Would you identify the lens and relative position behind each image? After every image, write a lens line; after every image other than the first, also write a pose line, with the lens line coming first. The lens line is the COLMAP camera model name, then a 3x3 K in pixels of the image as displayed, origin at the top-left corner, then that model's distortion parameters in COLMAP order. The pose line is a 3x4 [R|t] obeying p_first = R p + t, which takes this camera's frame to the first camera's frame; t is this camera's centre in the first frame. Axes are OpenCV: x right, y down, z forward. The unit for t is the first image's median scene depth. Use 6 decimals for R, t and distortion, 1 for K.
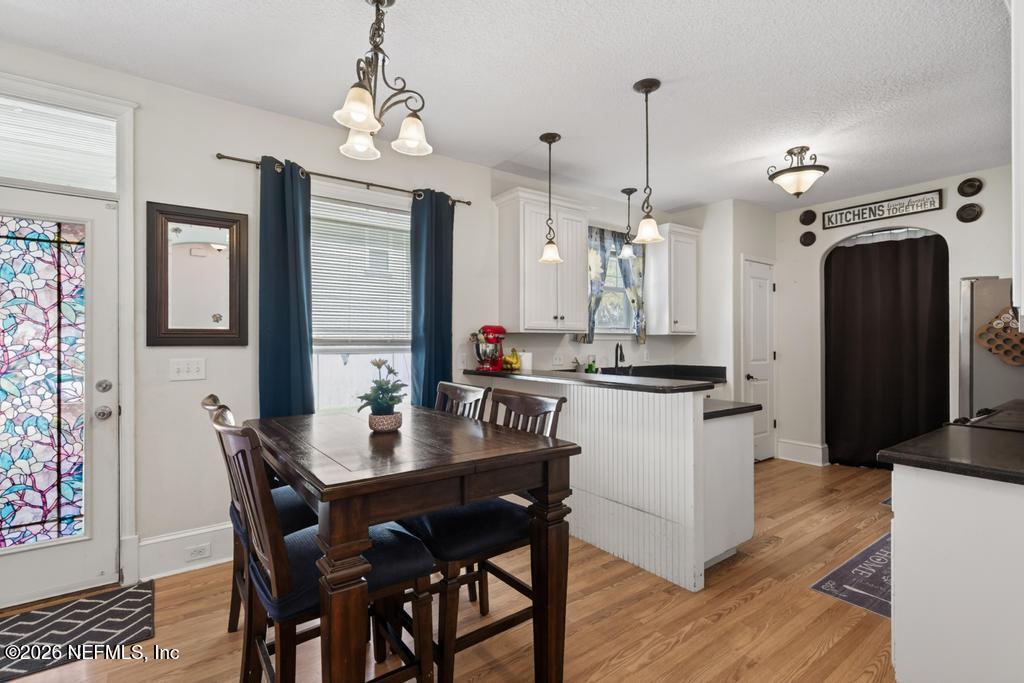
lens RADIAL K [[494.5, 0, 511.5], [0, 494.5, 343.2], [0, 0, 1]] dist [0.001653, 0.000139]
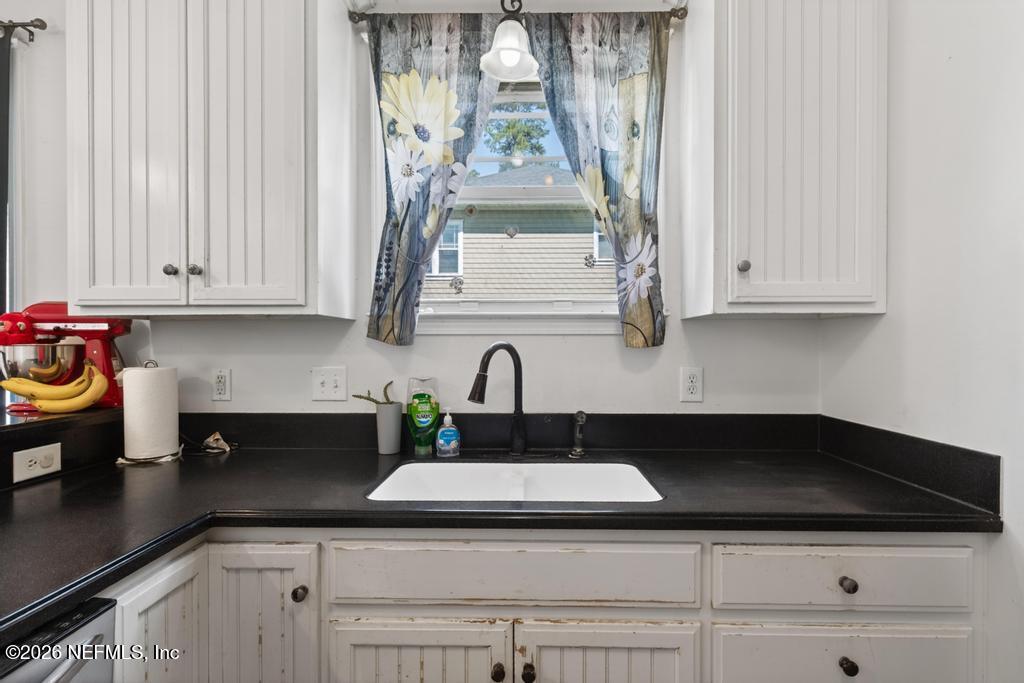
lens RADIAL K [[494.5, 0, 515.4], [0, 494.5, 341.7], [0, 0, 1]] dist [0.001653, 0.000139]
pose [[0.794677, 0.002454, -0.607028, 0.397588], [0.001043, 0.999985, 0.005409, -0.003095], [0.607032, -0.004932, 0.794662, 0.704150]]
